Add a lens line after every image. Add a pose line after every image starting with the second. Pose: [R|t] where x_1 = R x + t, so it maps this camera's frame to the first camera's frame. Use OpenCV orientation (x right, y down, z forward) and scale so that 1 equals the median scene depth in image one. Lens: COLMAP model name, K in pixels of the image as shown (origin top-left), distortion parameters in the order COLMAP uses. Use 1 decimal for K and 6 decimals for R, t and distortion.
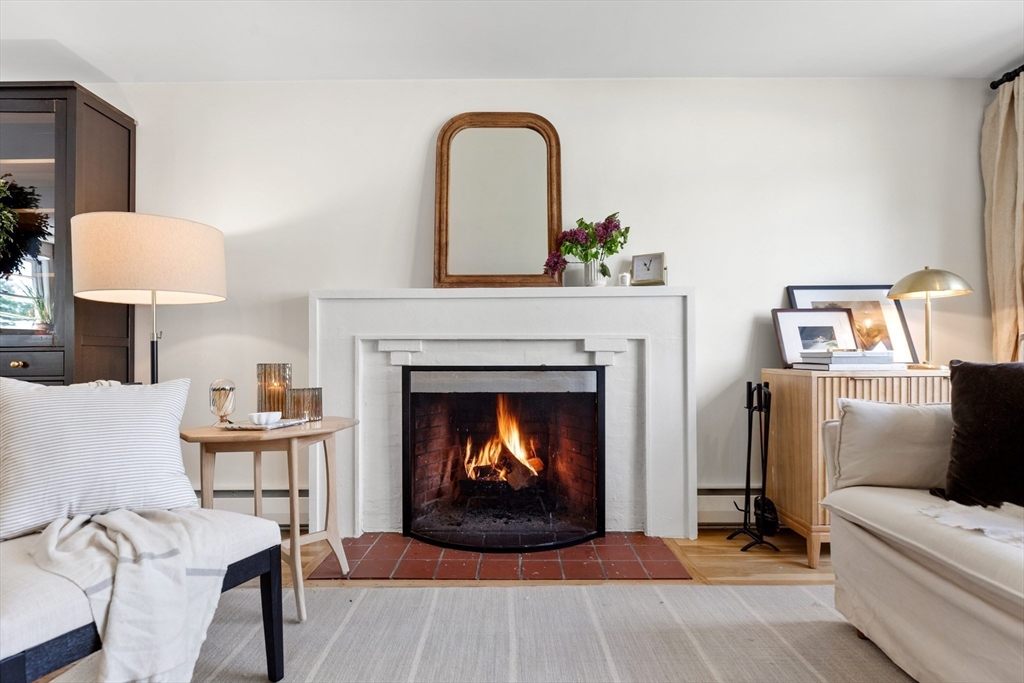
lens RADIAL K [[488.1, 0, 512.0], [0, 488.1, 355.2], [0, 0, 1]] dist [0.000490, 0.000030]
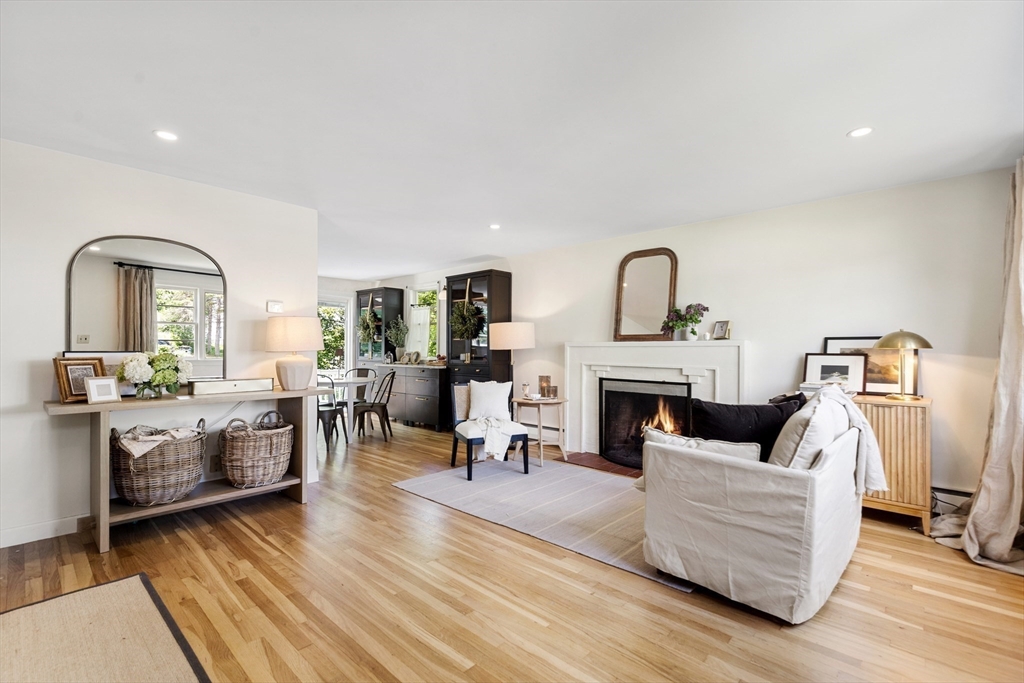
lens RADIAL K [[462.9, 0, 512.3], [0, 462.9, 352.3], [0, 0, 1]] dist [0.002844, -0.000154]
pose [[0.731606, 0.014504, -0.681573, 0.881492], [-0.002167, 0.999818, 0.018950, -0.127249], [0.681724, -0.012387, 0.731505, -0.759388]]
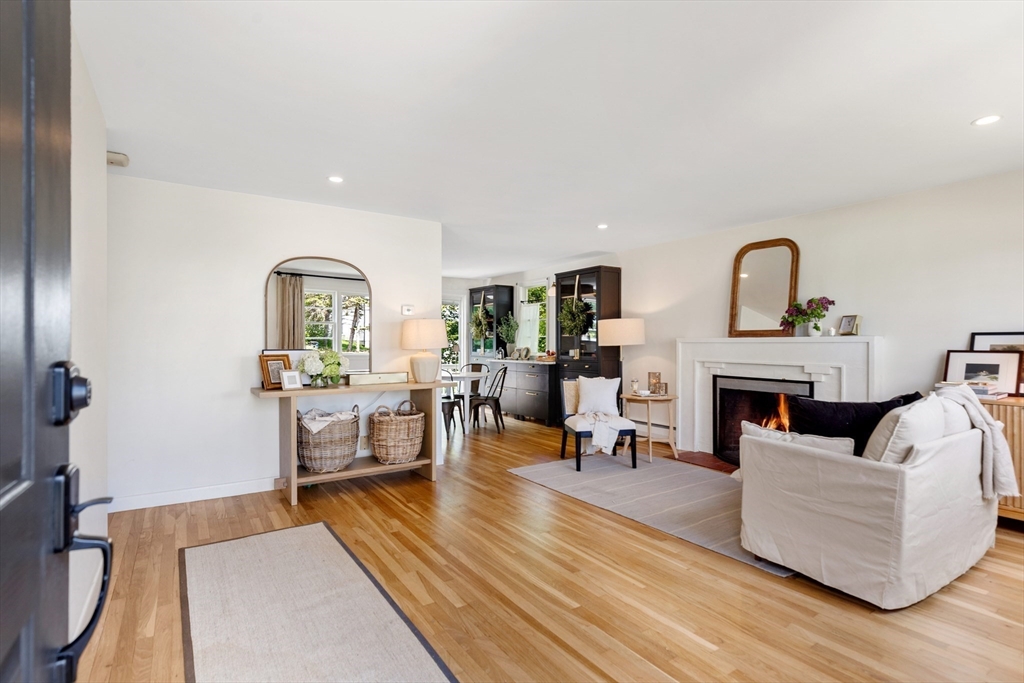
lens RADIAL K [[500.5, 0, 509.6], [0, 500.5, 345.6], [0, 0, 1]] dist [-0.004174, -0.001124]
pose [[0.555229, 0.011965, -0.831611, 1.063680], [0.004551, 0.999838, 0.017424, -0.143526], [0.831685, -0.013459, 0.555085, -0.911068]]
